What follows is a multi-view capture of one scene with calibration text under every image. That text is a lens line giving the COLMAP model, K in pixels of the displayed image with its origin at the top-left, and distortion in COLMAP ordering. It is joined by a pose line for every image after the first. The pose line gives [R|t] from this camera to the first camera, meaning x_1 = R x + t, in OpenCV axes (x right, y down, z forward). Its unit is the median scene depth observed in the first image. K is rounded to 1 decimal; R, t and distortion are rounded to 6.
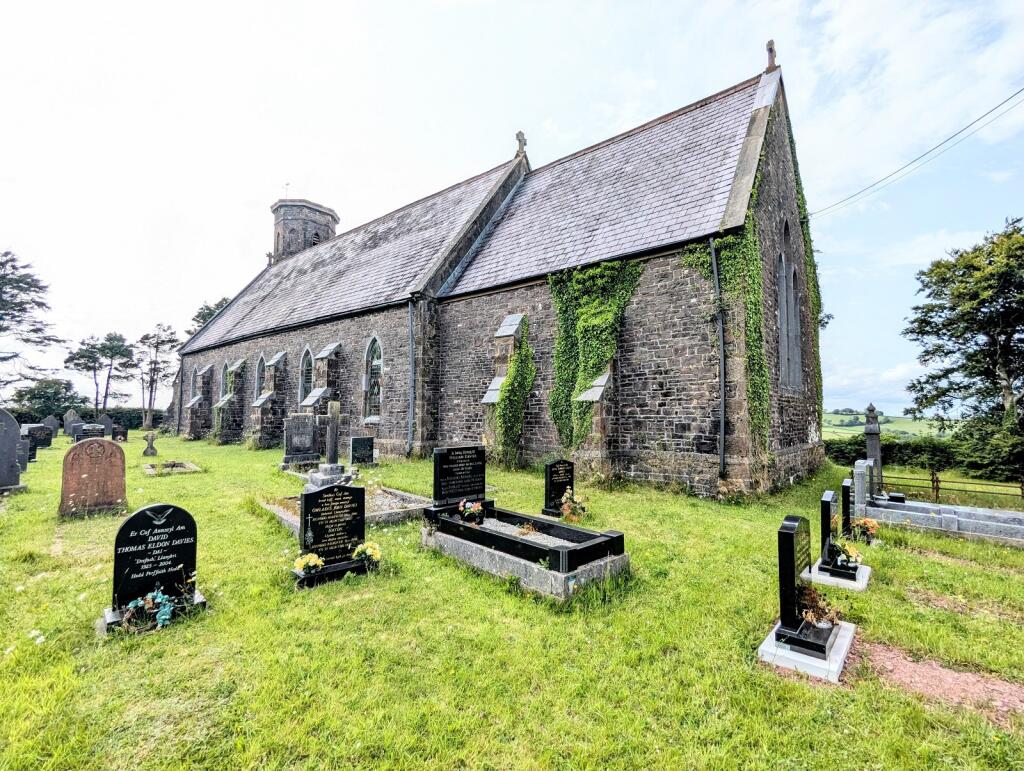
lens RADIAL K [[489.7, 0, 510.2], [0, 489.7, 387.1], [0, 0, 1]] dist [0.003072, -0.002332]
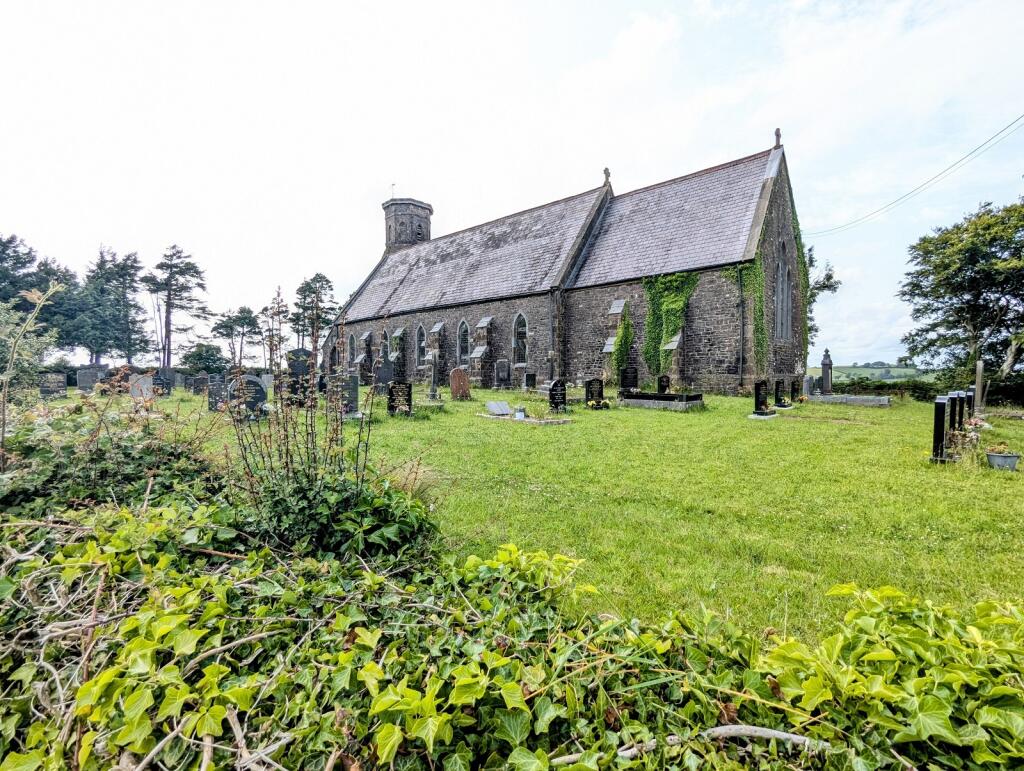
lens RADIAL K [[489.7, 0, 510.2], [0, 489.7, 387.1], [0, 0, 1]] dist [0.003072, -0.002332]
pose [[0.998917, -0.013584, -0.044497, -0.266539], [0.017183, 0.996524, 0.081520, 0.006674], [0.043235, -0.082197, 0.995678, -0.658489]]
